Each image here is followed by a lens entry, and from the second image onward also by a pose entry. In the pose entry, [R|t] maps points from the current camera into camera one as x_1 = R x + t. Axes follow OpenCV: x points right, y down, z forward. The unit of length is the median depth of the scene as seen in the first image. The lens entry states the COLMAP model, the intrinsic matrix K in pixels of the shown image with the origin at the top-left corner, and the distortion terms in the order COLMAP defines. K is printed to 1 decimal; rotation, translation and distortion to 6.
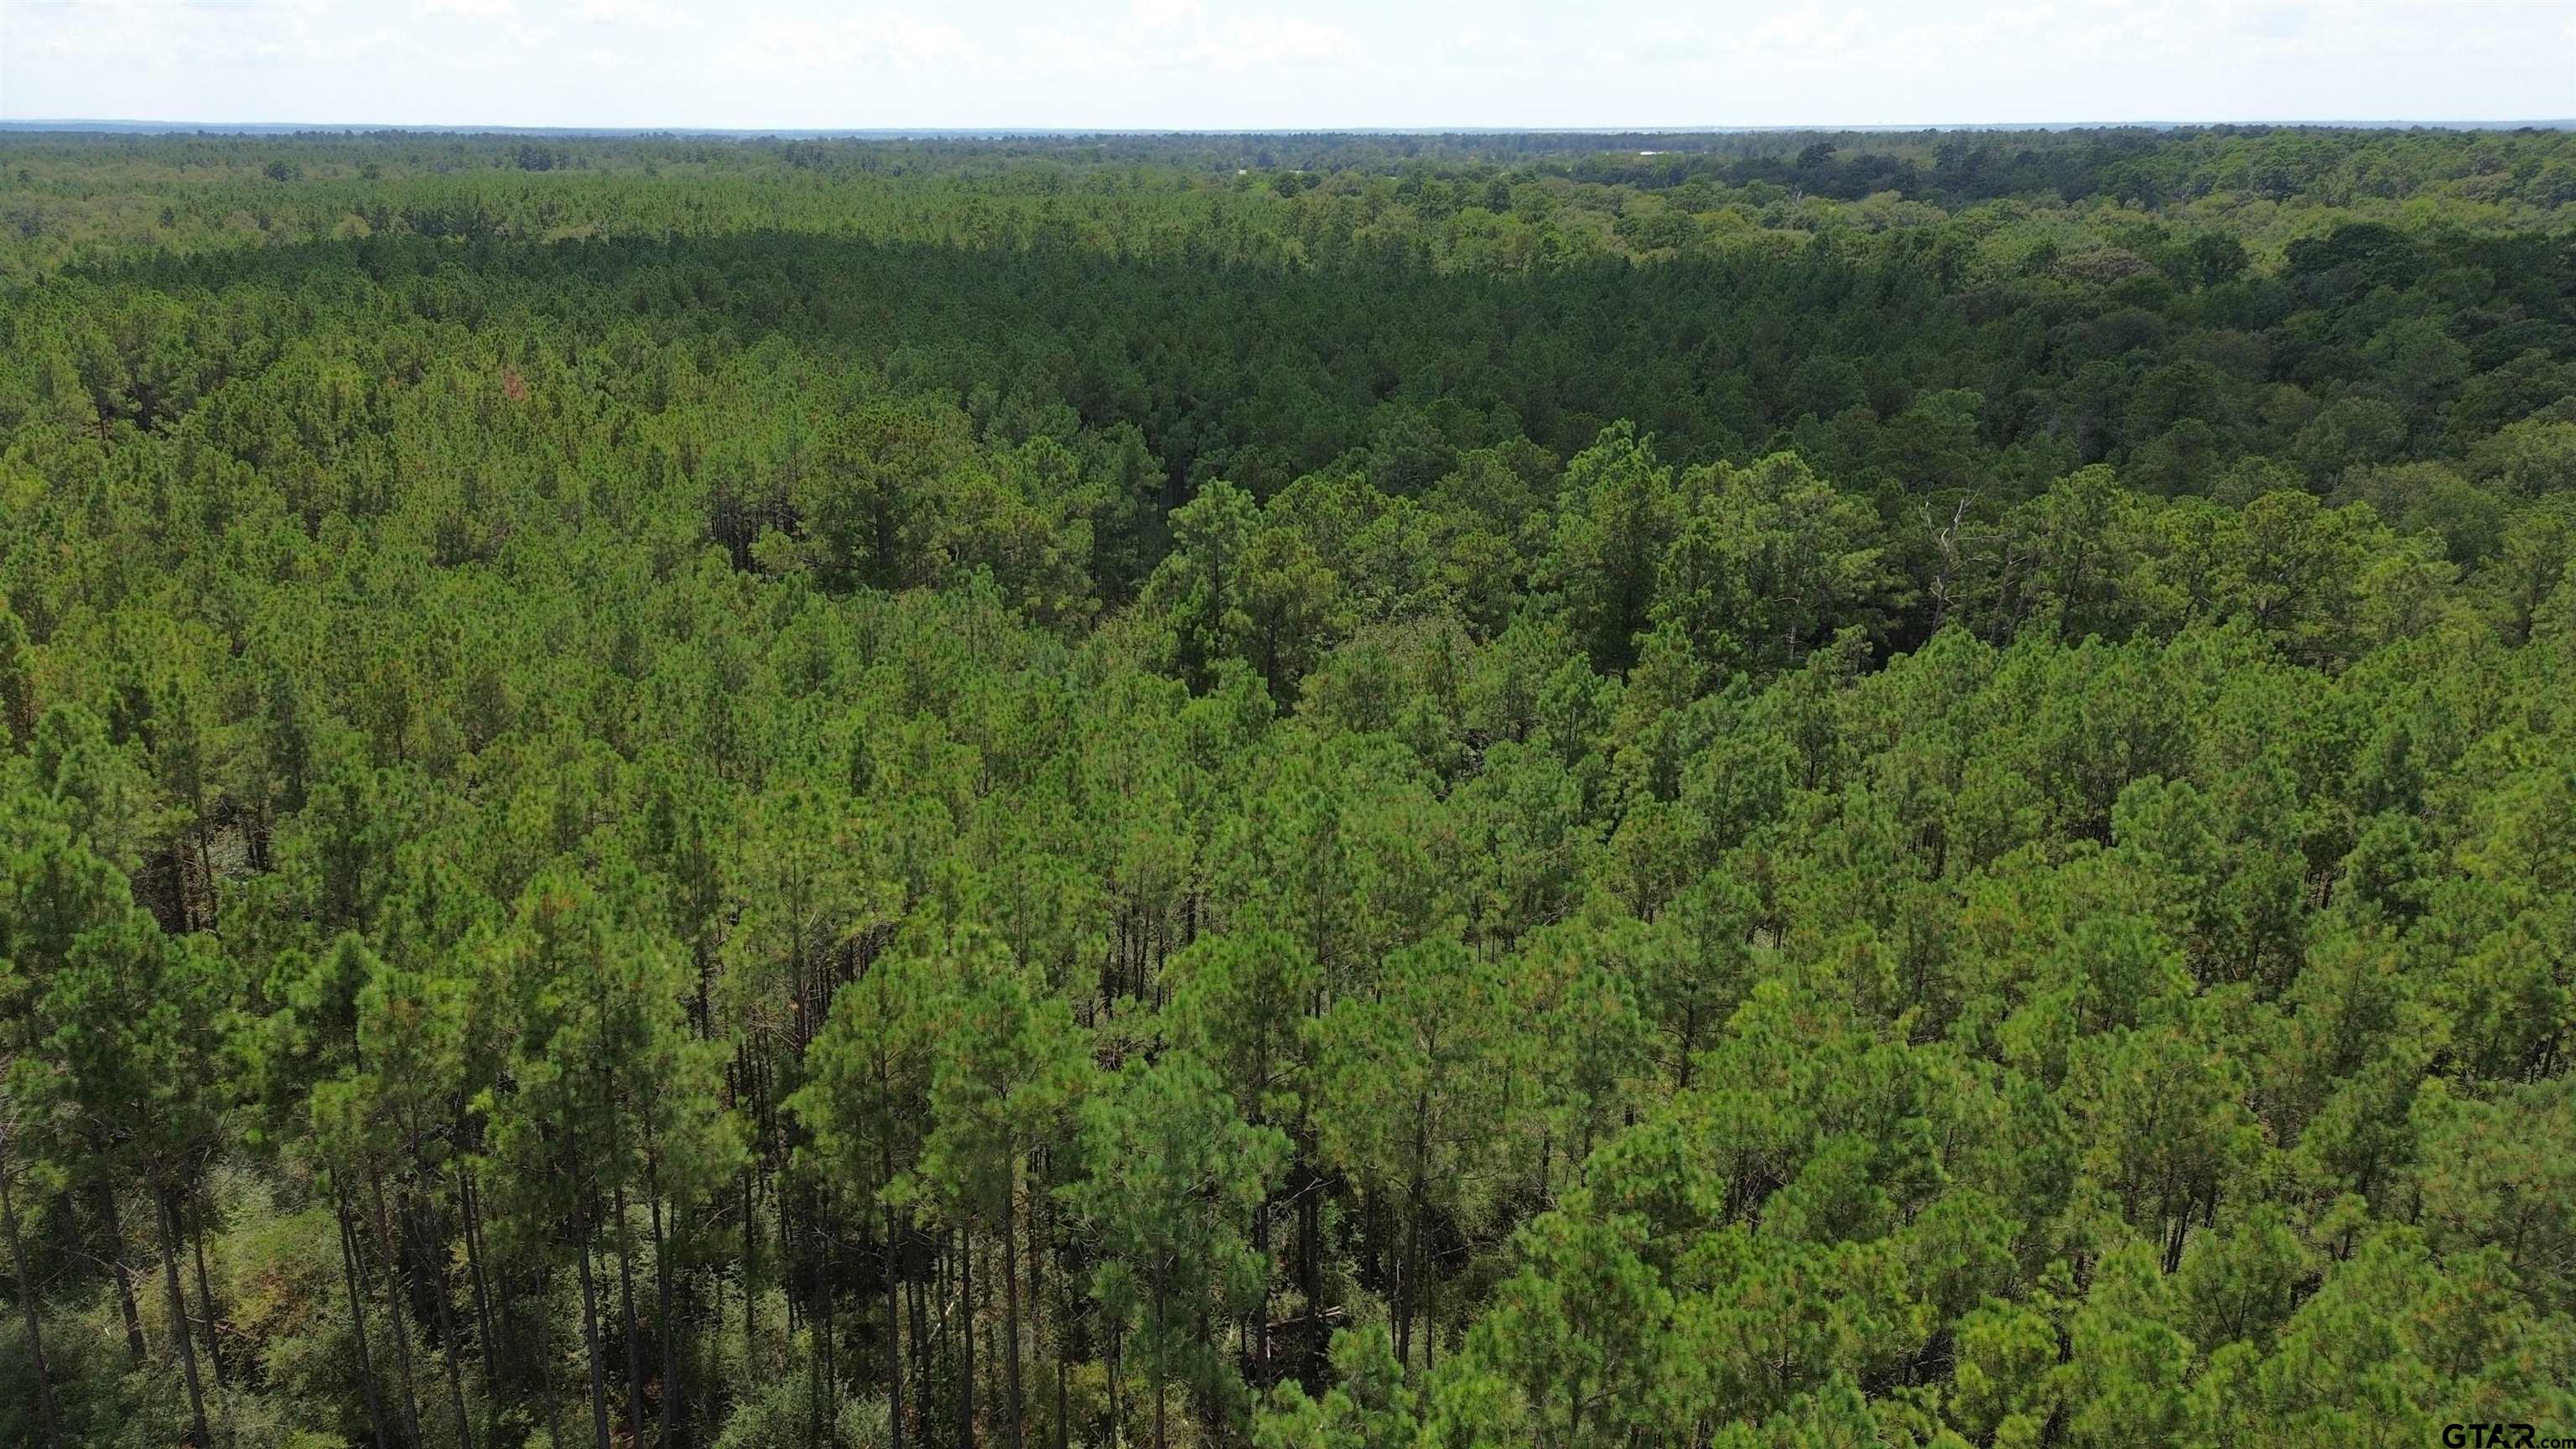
lens RADIAL K [[1811.8, 0, 1288.9], [0, 1811.8, 734.3], [0, 0, 1]] dist [0.073937, -0.081713]
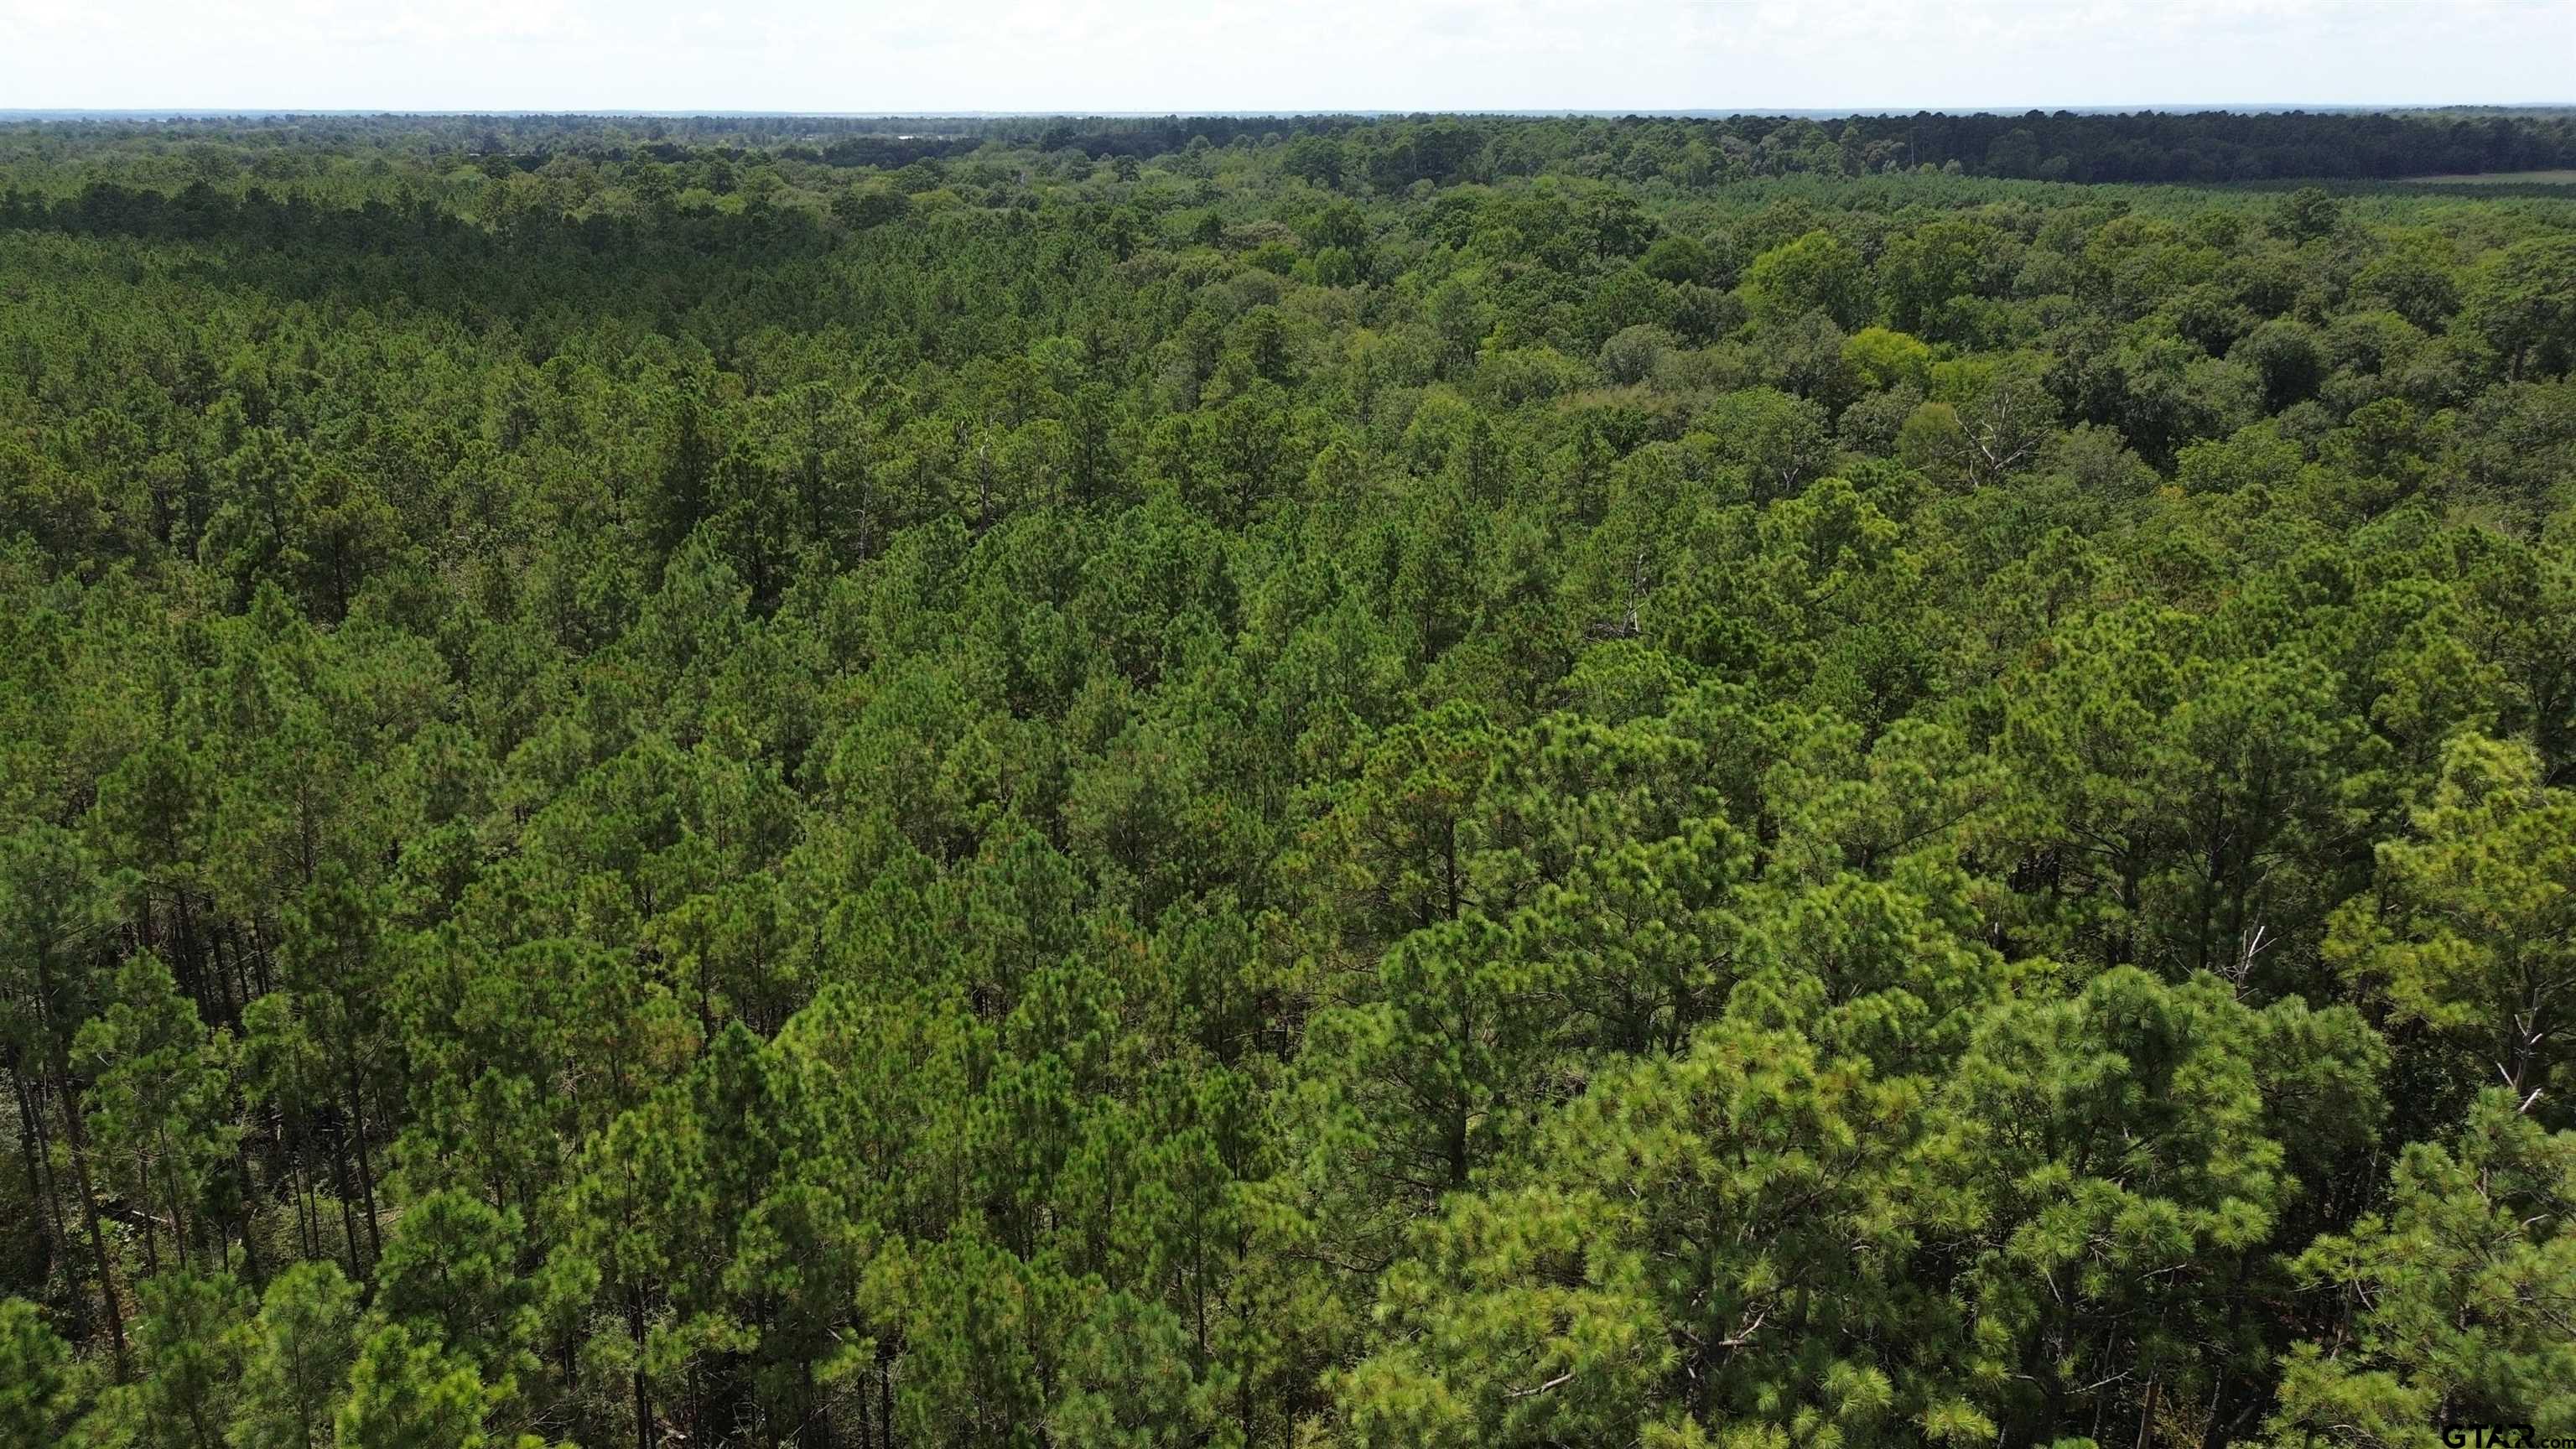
lens RADIAL K [[1822.7, 0, 1288.0], [0, 1822.7, 724.5], [0, 0, 1]] dist [0.080740, -0.097404]
pose [[0.931657, -0.114739, 0.344748, 0.074476], [0.114651, 0.993190, 0.020716, 0.044844], [-0.344777, 0.020226, 0.938467, -0.118602]]
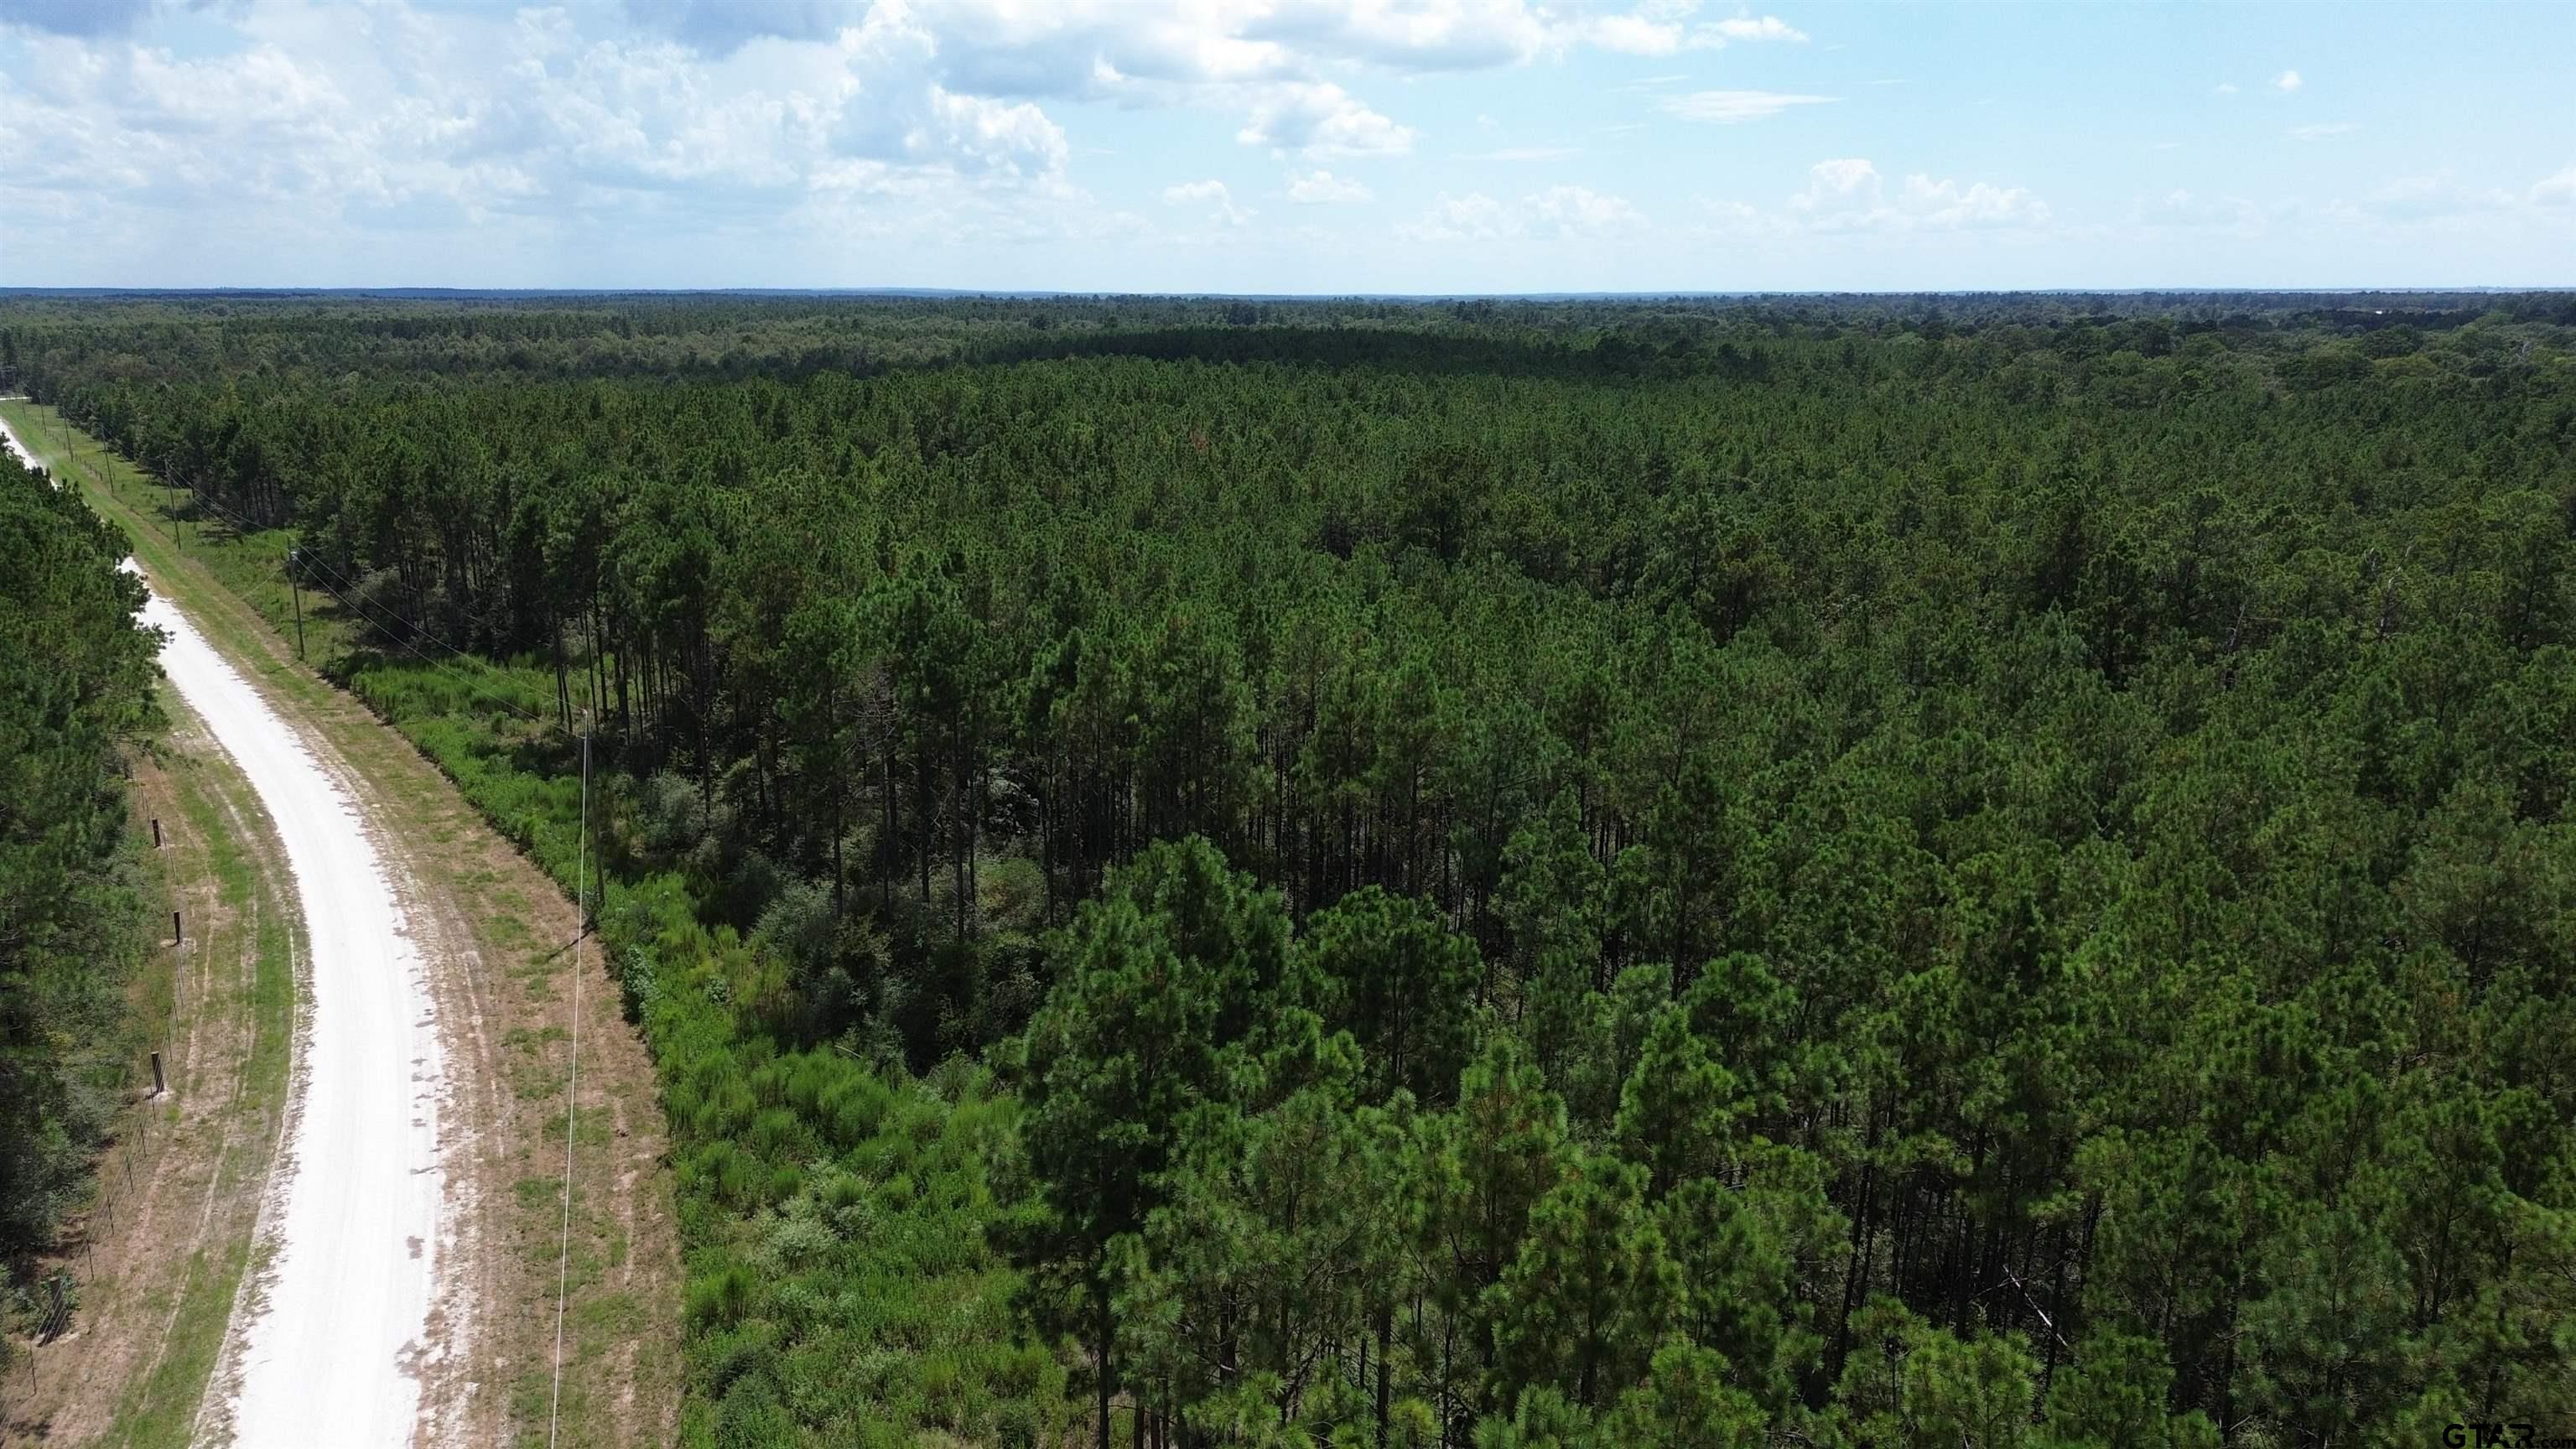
lens RADIAL K [[1811.8, 0, 1288.9], [0, 1811.8, 734.3], [0, 0, 1]] dist [0.073937, -0.081713]
pose [[0.939742, 0.082793, -0.331709, 0.074228], [-0.109801, 0.991924, -0.063490, 0.083068], [0.323773, 0.096086, 0.941243, -0.156127]]
